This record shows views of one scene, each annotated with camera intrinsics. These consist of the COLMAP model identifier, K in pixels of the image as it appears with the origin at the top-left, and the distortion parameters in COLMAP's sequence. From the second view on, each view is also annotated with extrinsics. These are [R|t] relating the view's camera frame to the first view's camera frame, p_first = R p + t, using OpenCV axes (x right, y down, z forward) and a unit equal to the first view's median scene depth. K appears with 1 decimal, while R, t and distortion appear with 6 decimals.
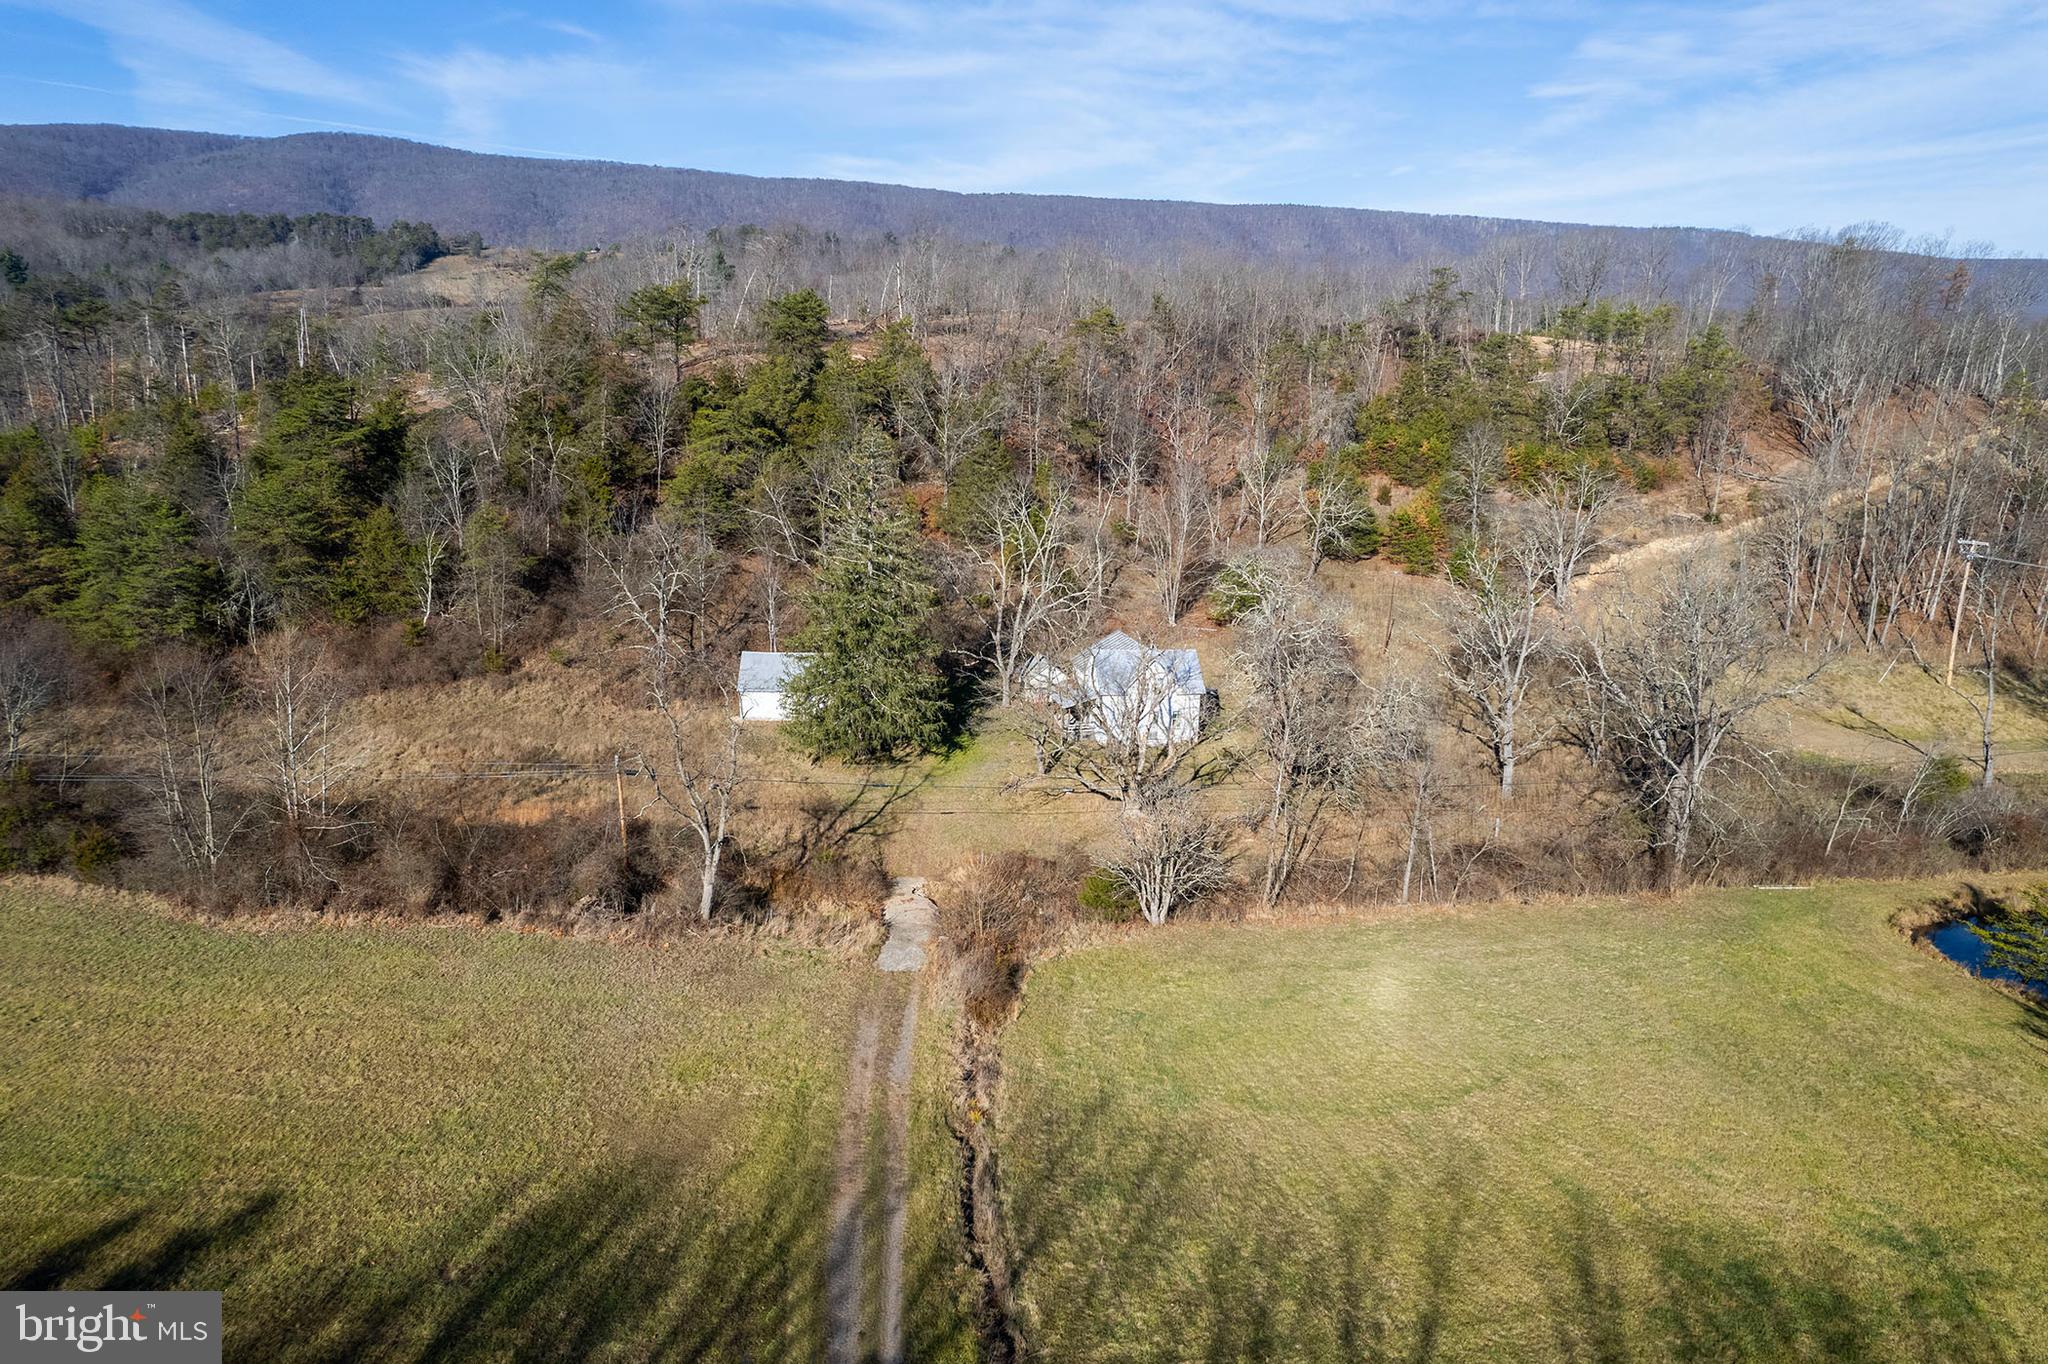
lens RADIAL K [[1312.8, 0, 1010.8], [0, 1312.8, 686.2], [0, 0, 1]] dist [-0.076053, 0.069364]
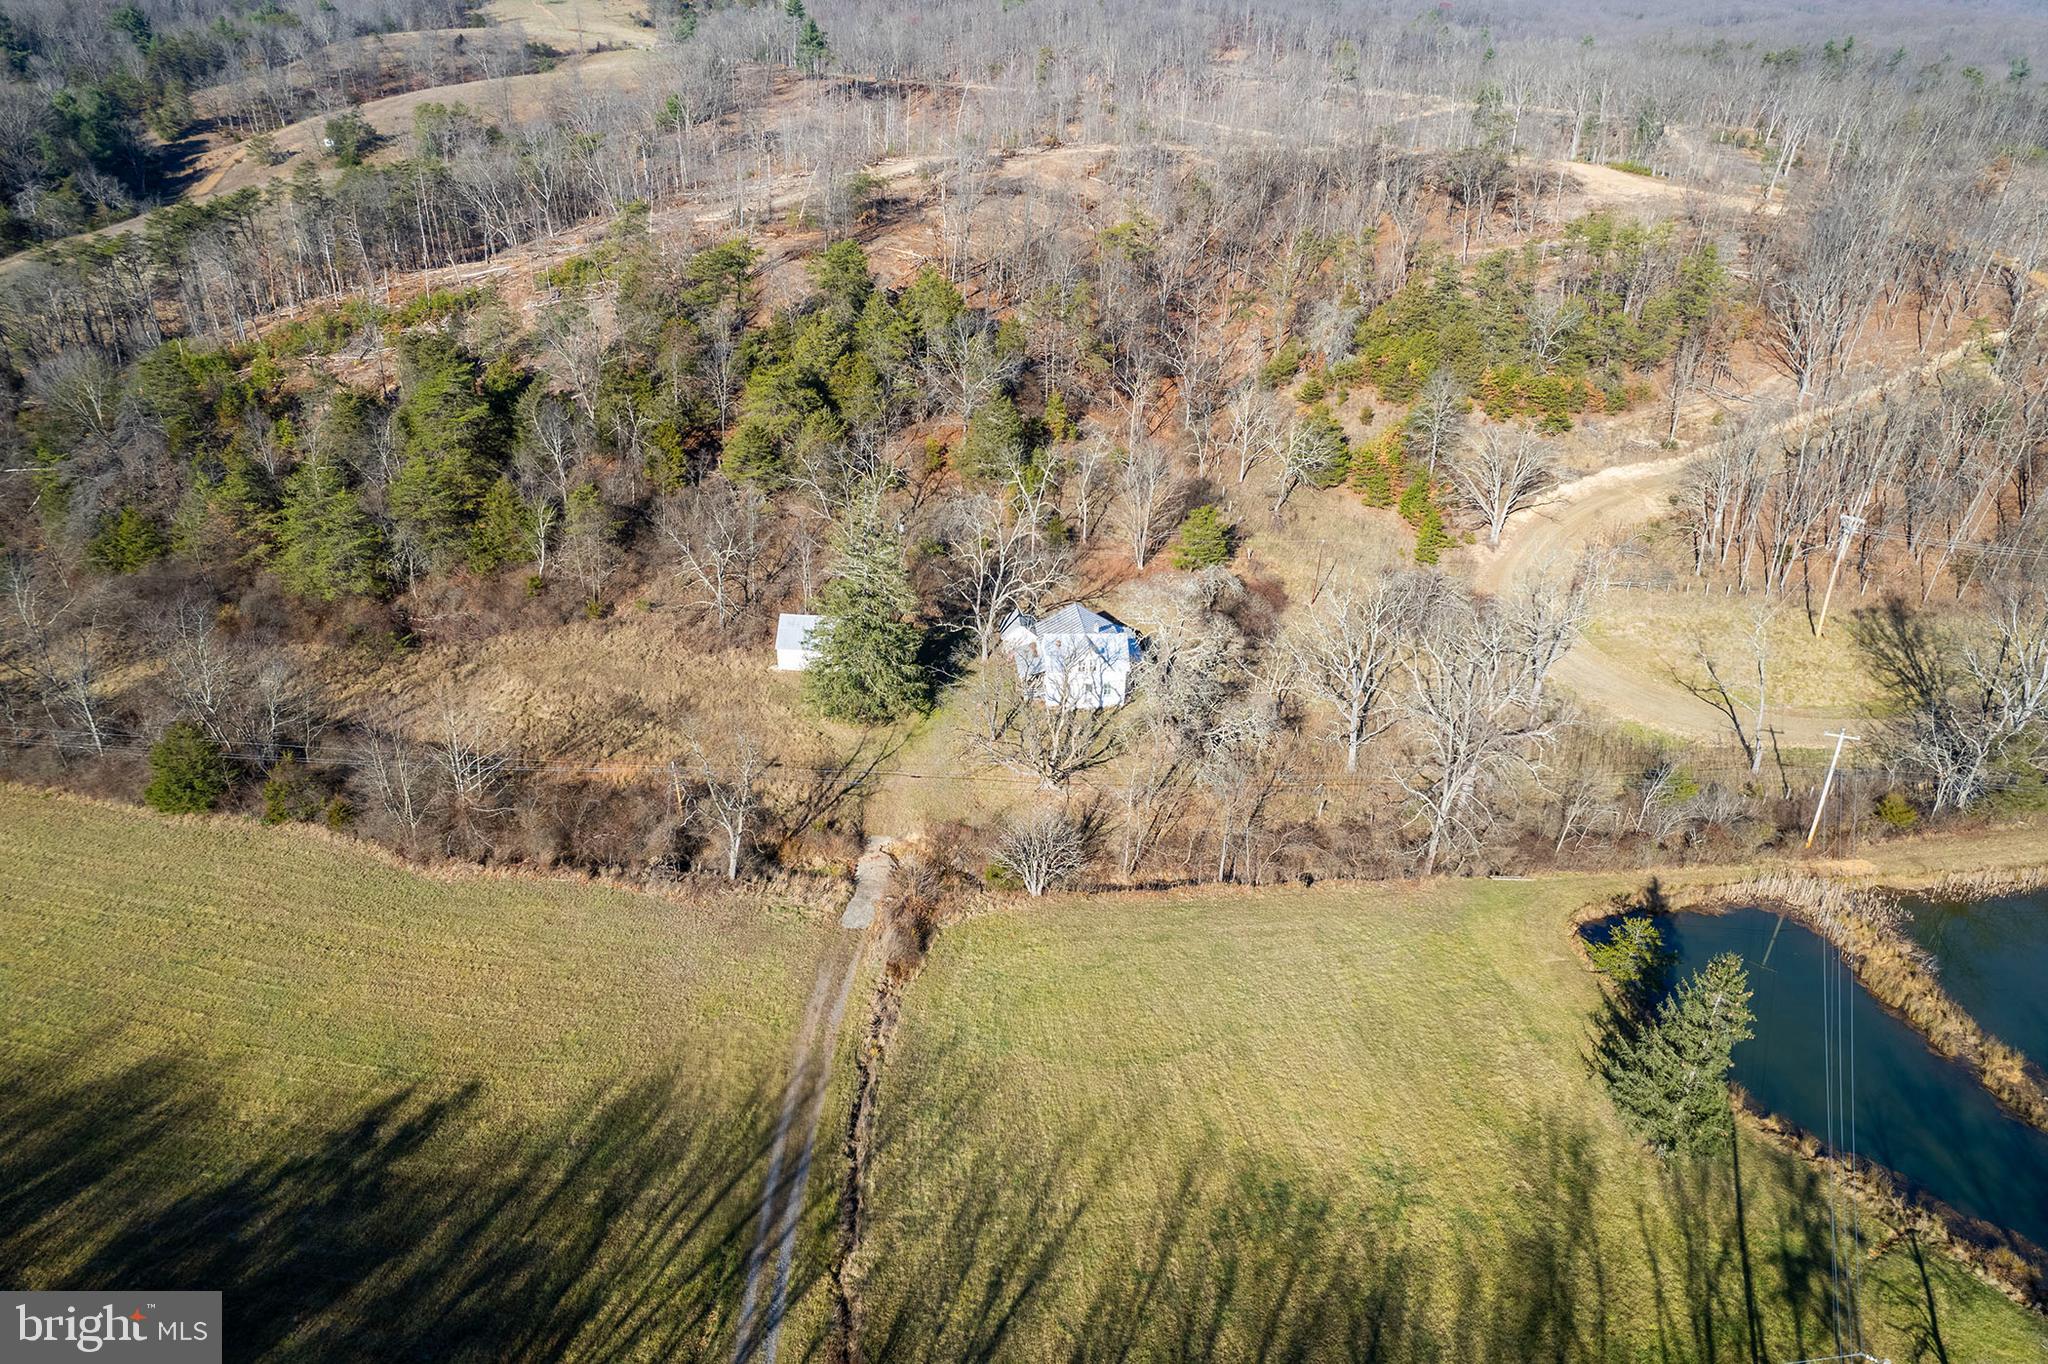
lens RADIAL K [[1313.2, 0, 1009.9], [0, 1313.2, 683.1], [0, 0, 1]] dist [-0.075547, 0.066809]
pose [[0.995655, 0.041494, -0.083367, 0.120627], [-0.022356, 0.975567, 0.218562, -0.227655], [0.090399, -0.215748, 0.972255, -0.231307]]
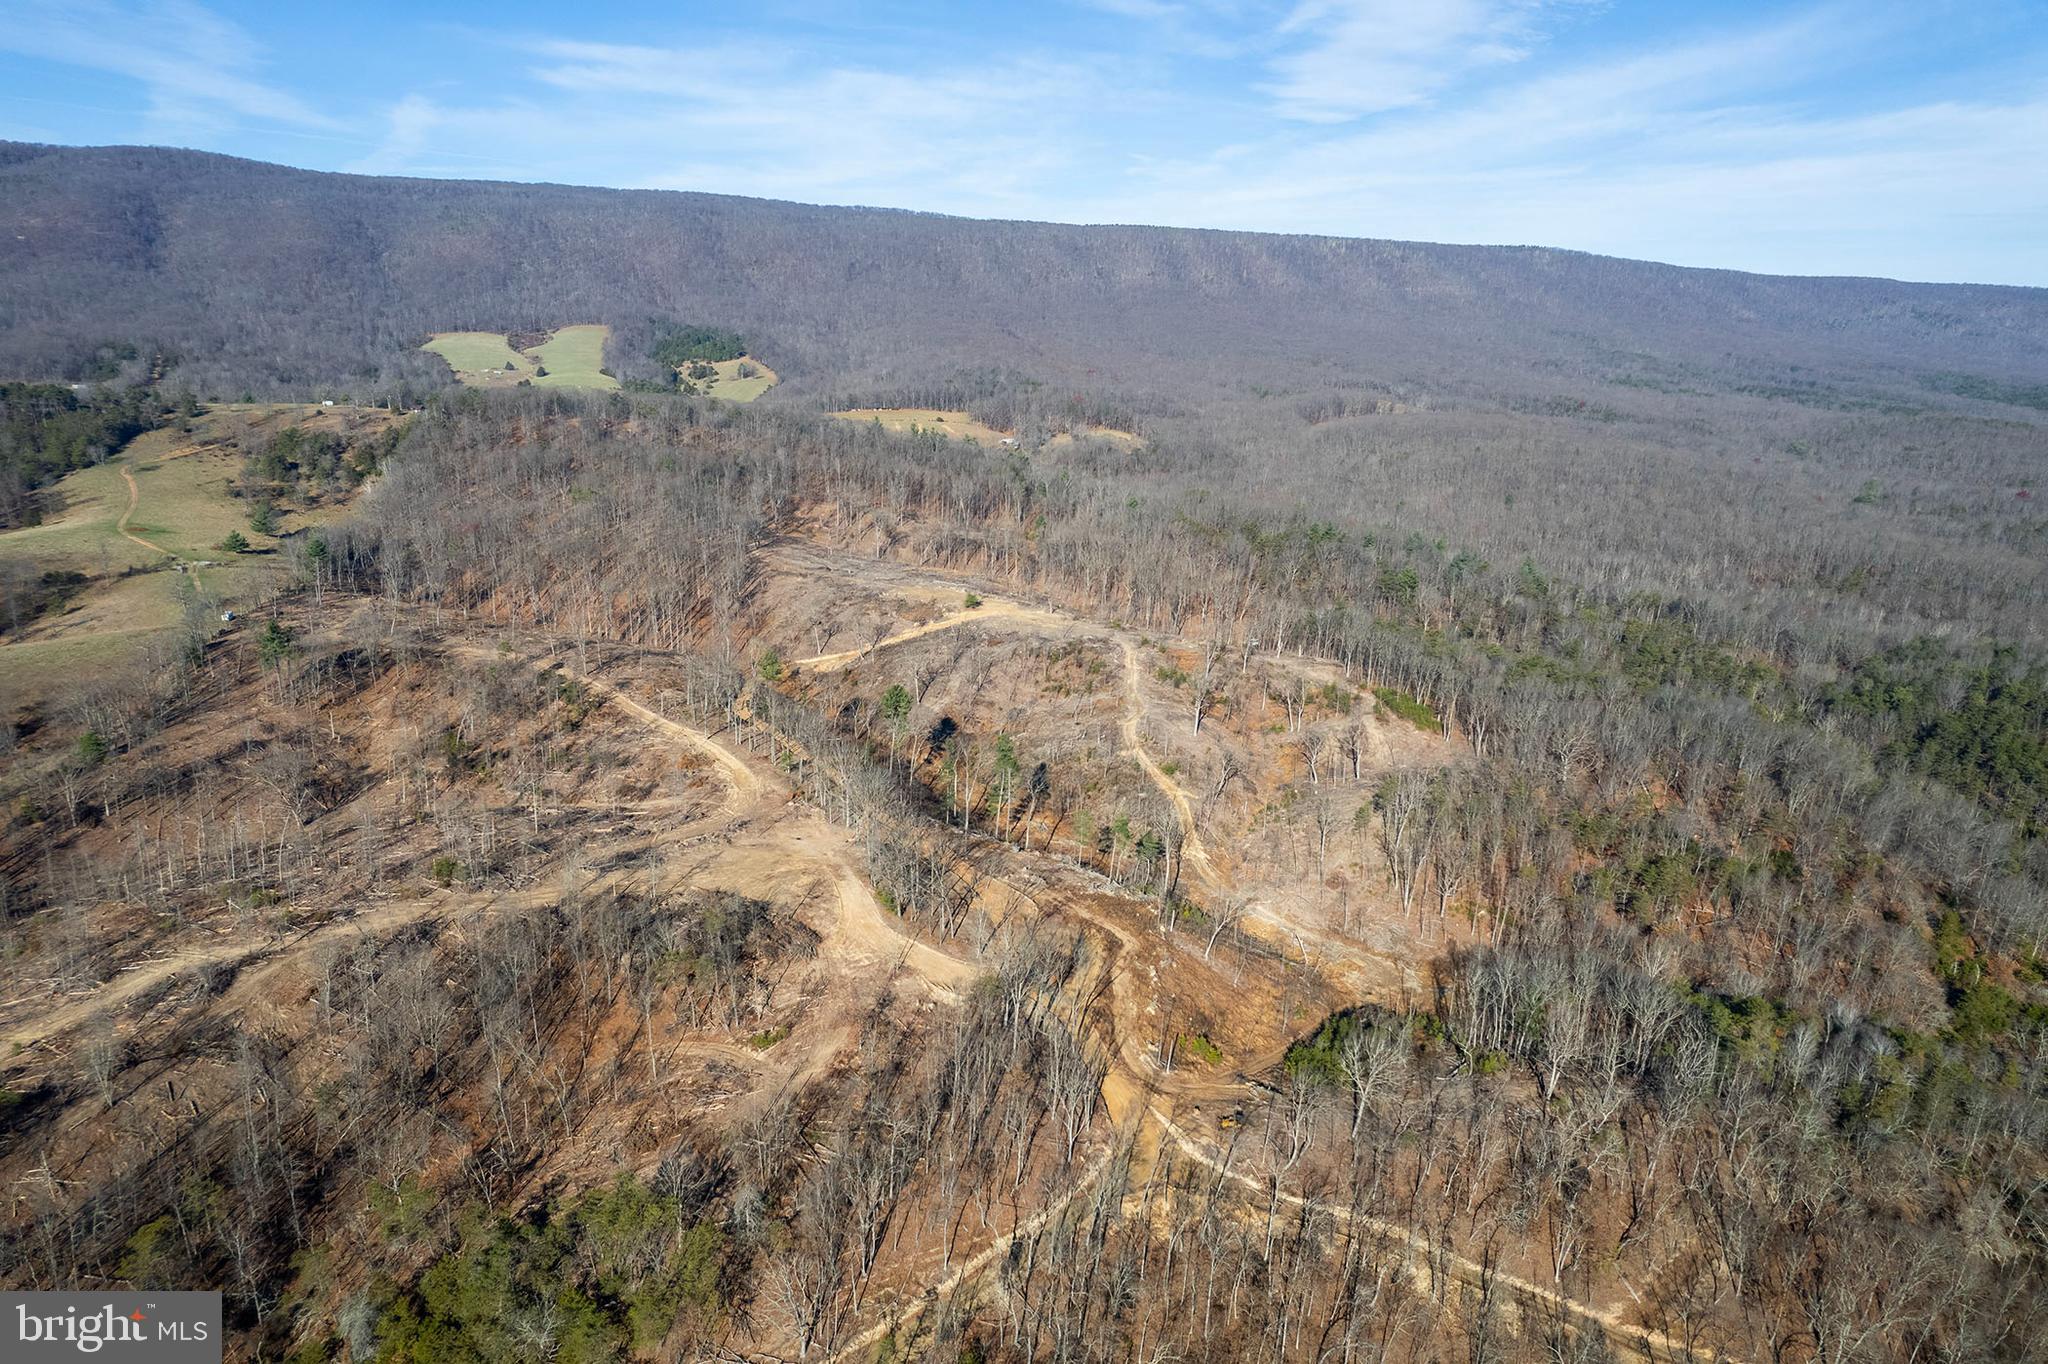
lens RADIAL K [[1312.8, 0, 1010.8], [0, 1312.8, 686.2], [0, 0, 1]] dist [-0.076053, 0.069364]
pose [[0.997808, -0.011972, 0.065089, 1.146419], [0.009905, 0.999439, 0.031986, -1.212178], [-0.065435, -0.031271, 0.997367, -0.233717]]
